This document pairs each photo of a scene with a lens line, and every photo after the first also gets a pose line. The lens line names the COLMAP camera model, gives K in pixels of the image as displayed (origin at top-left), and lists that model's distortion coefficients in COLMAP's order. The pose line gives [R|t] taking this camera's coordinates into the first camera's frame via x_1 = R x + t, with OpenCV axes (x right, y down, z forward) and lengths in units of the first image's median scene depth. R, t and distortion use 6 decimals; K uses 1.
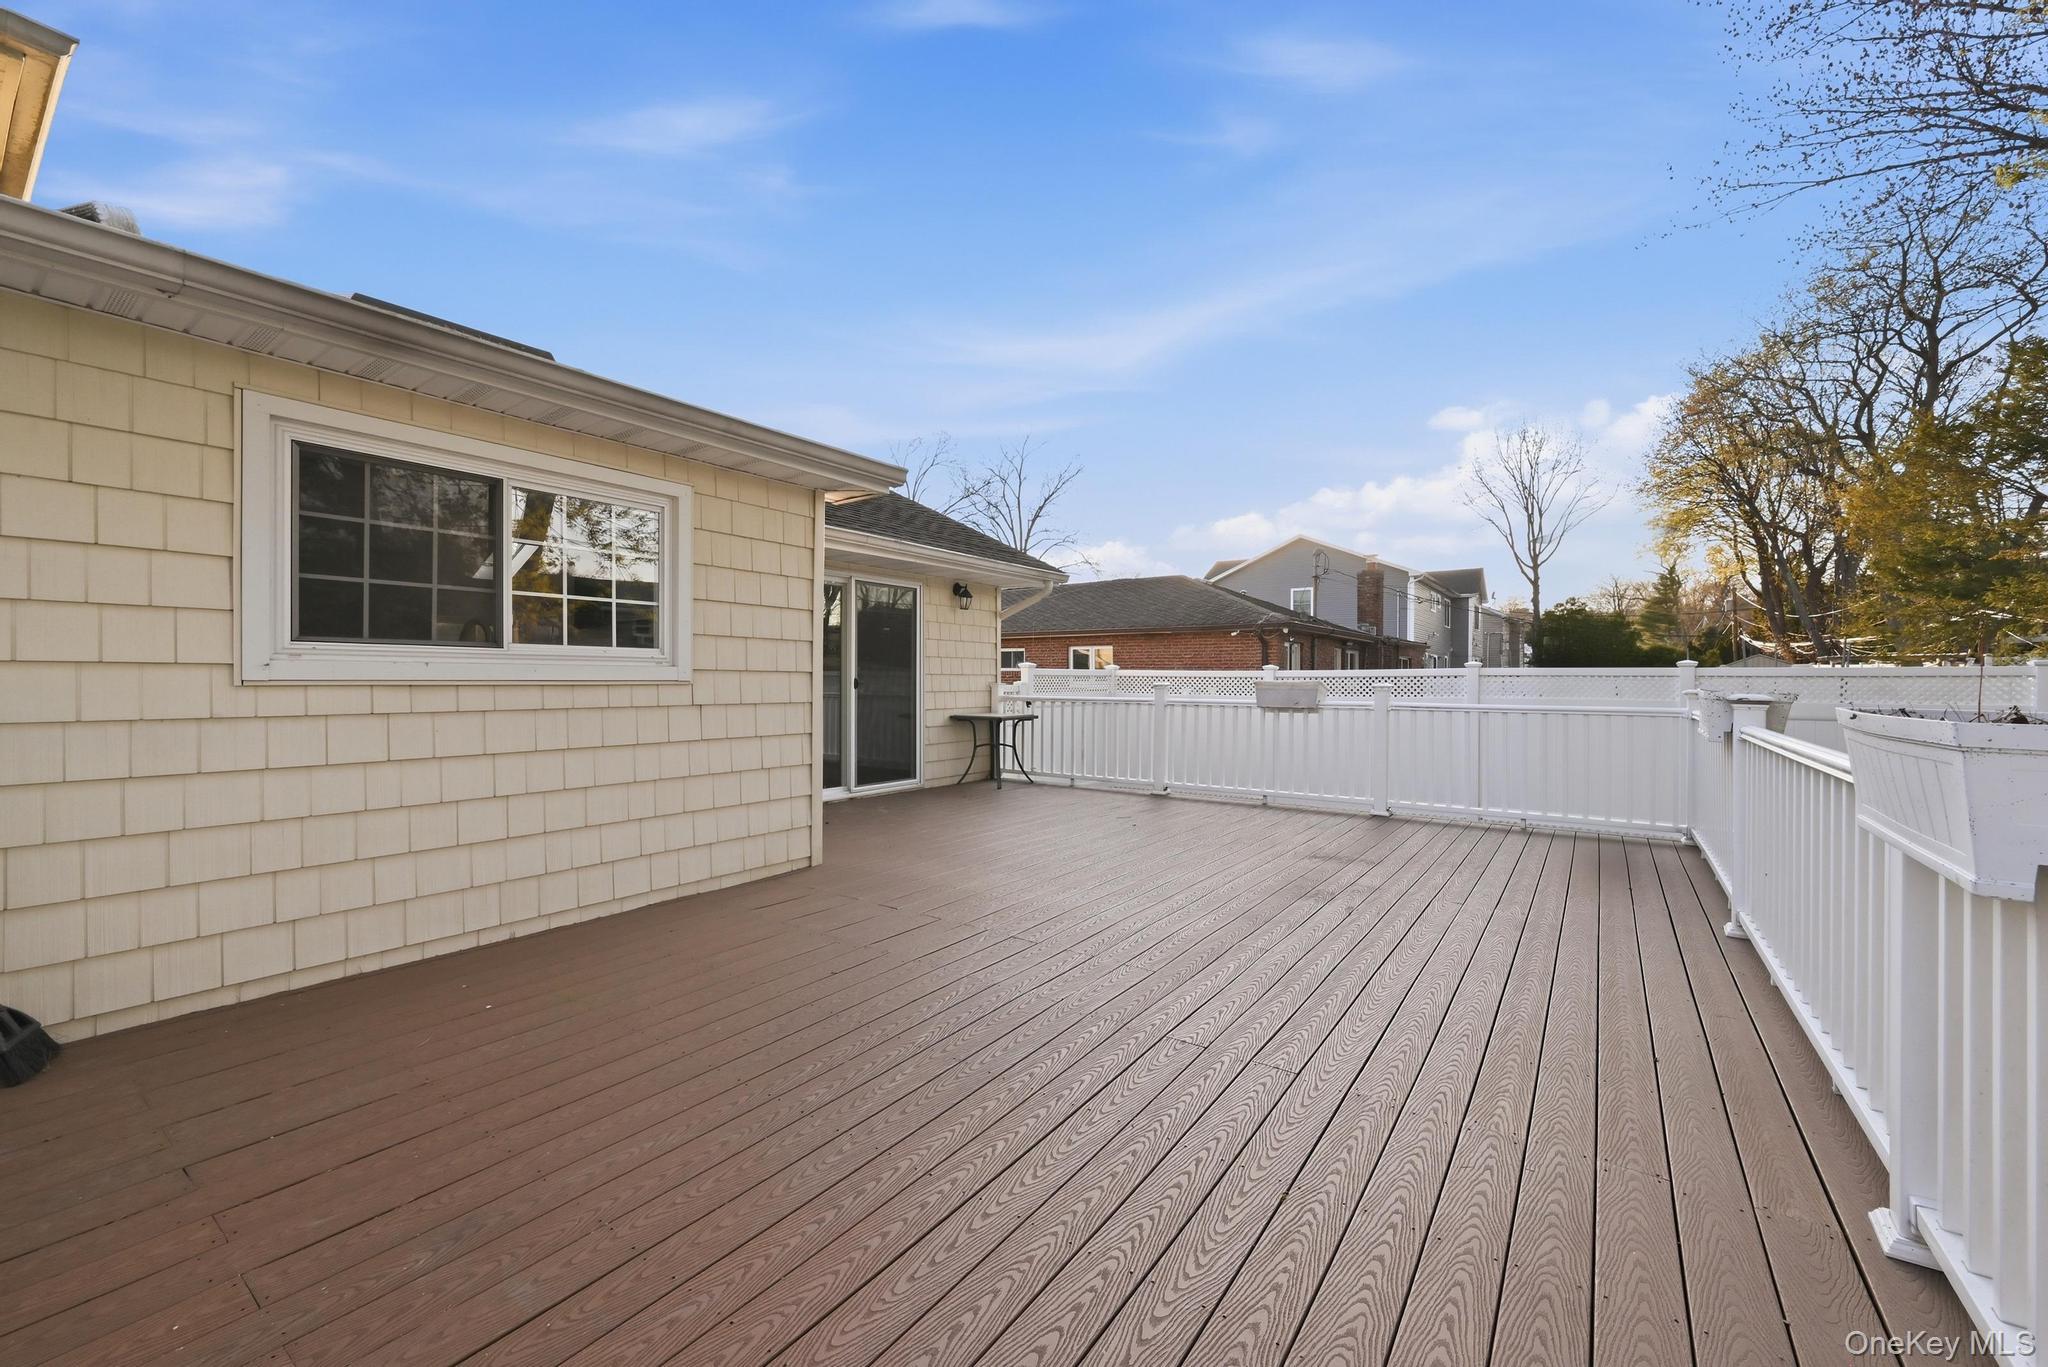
lens RADIAL K [[822.8, 0, 1024.0], [0, 822.8, 683.5], [0, 0, 1]] dist [-0.000281, -0.000007]
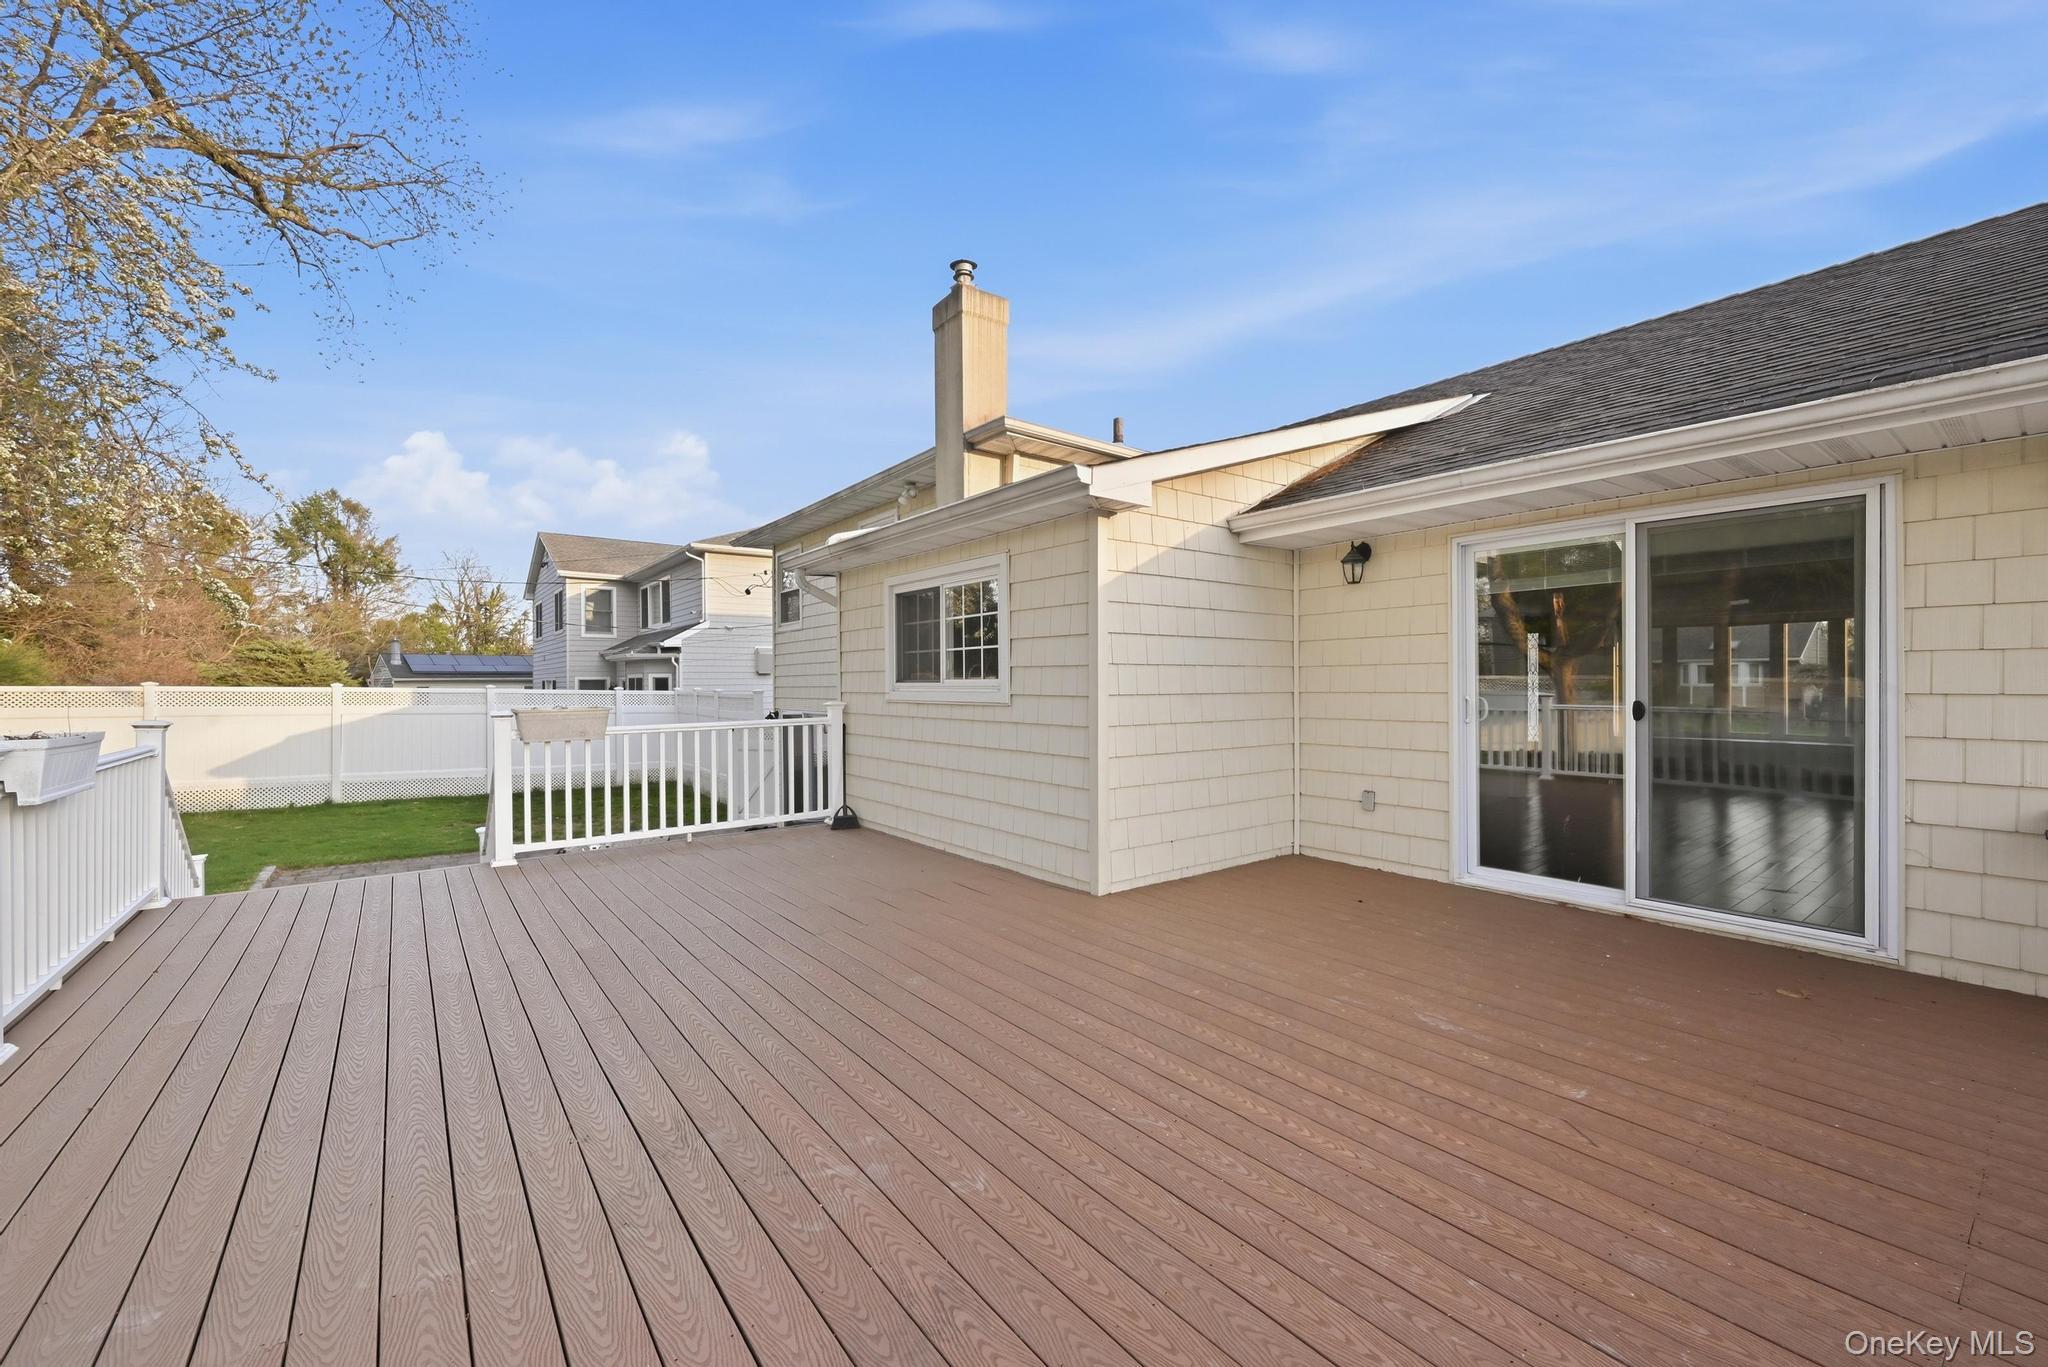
lens RADIAL K [[822.8, 0, 1024.0], [0, 822.8, 683.5], [0, 0, 1]] dist [-0.000281, -0.000007]
pose [[-0.300264, 0.001724, -0.953855, 0.817182], [0.001808, 0.999998, 0.001238, -0.035956], [0.953854, -0.001352, -0.300267, 1.411627]]
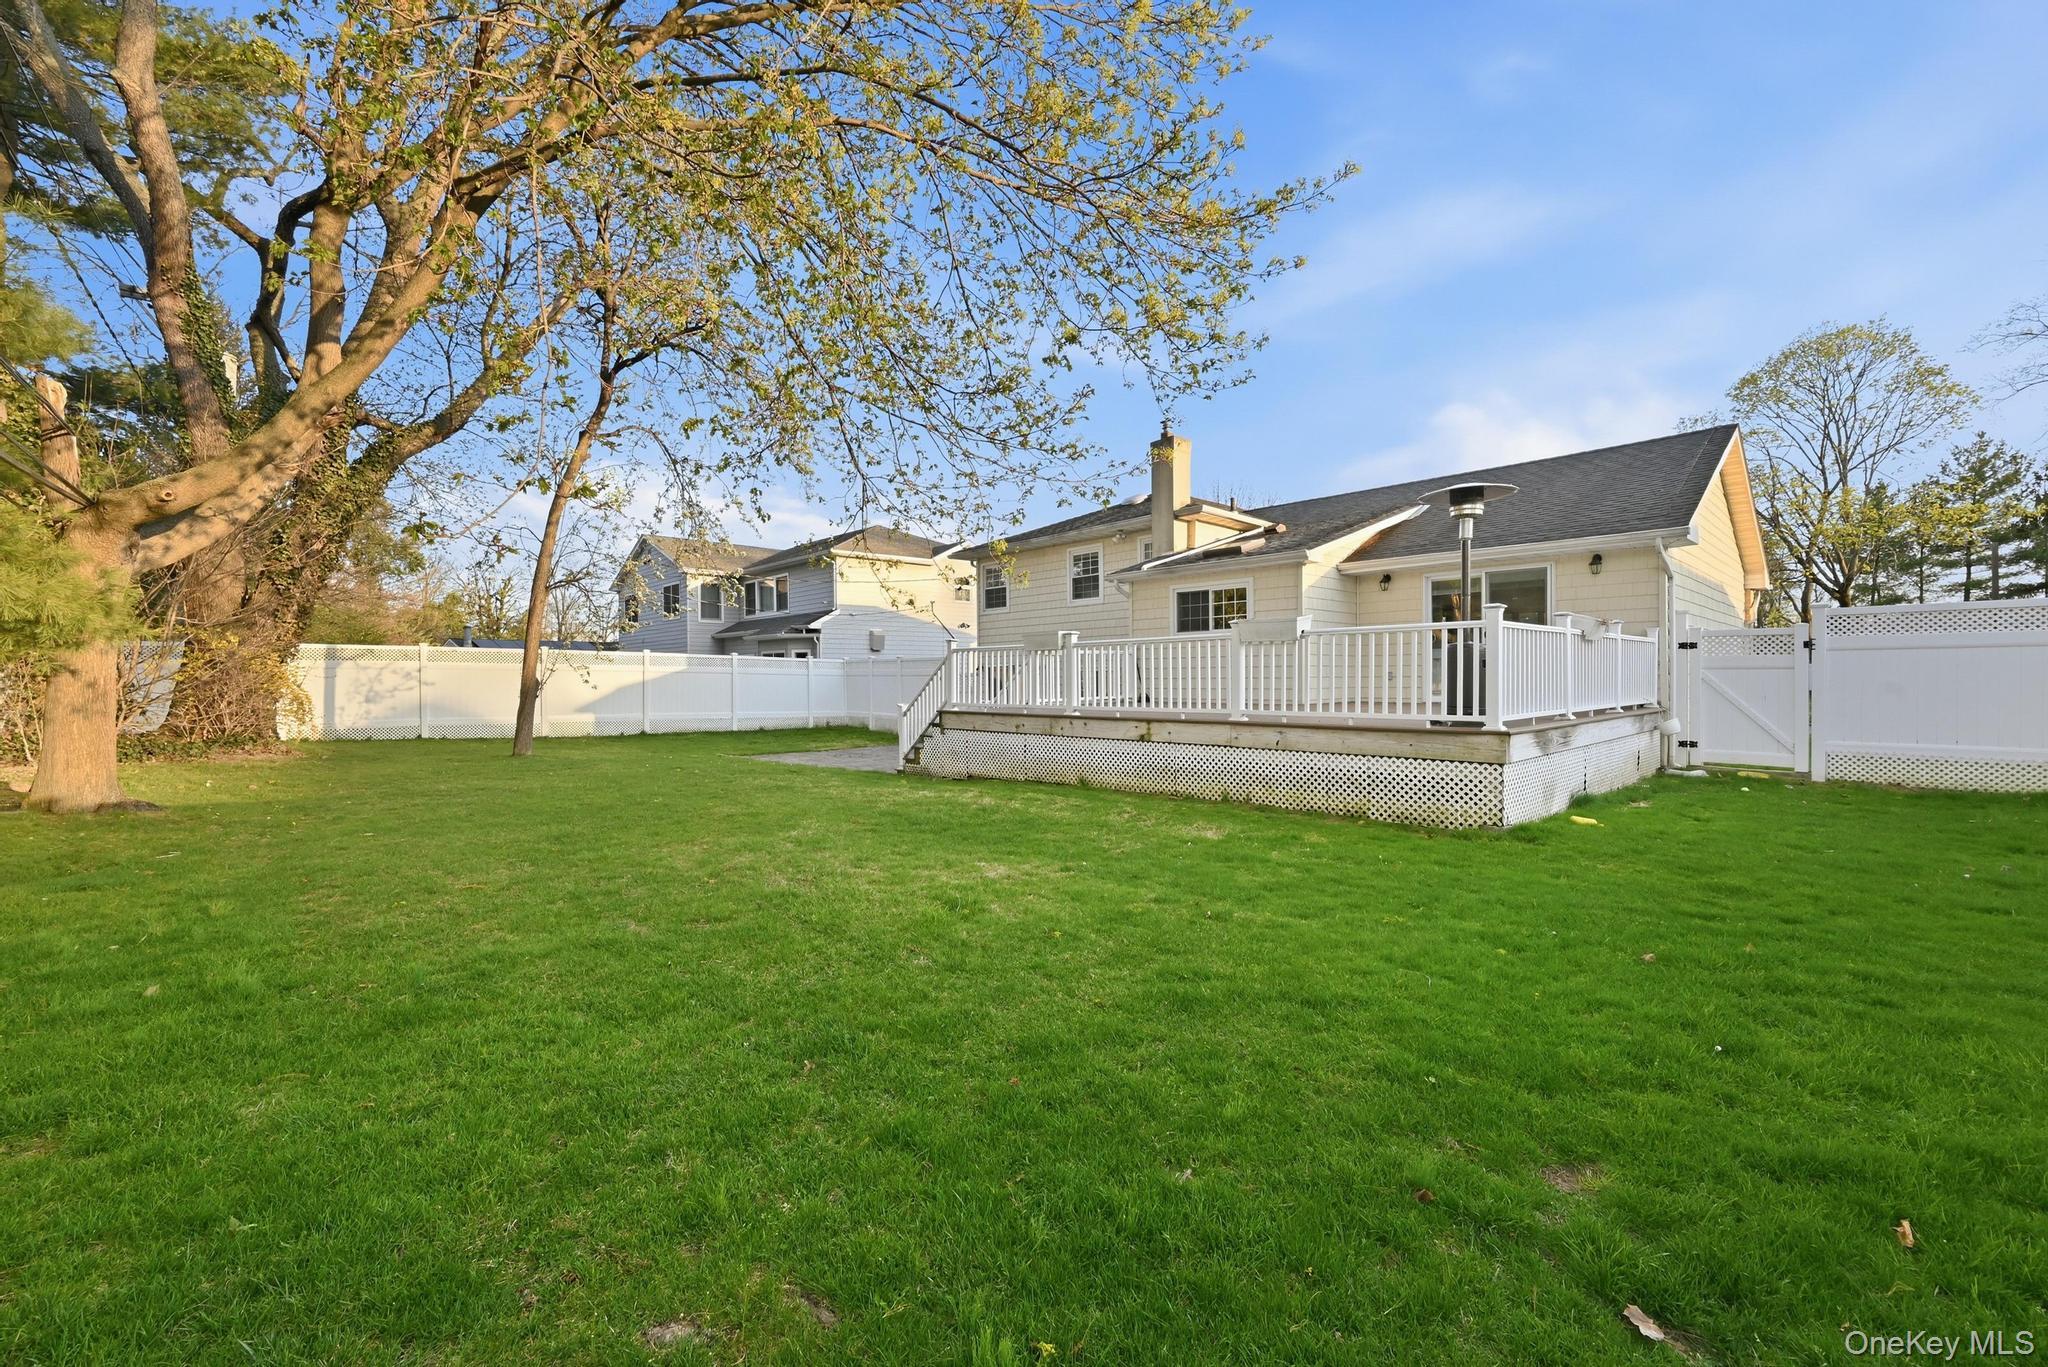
lens RADIAL K [[822.8, 0, 1024.0], [0, 822.8, 683.5], [0, 0, 1]] dist [-0.000281, -0.000007]
pose [[-0.219808, 0.008293, -0.975508, 2.962569], [0.001548, 0.999966, 0.008153, 0.152485], [0.975542, 0.000282, -0.219813, 0.836069]]
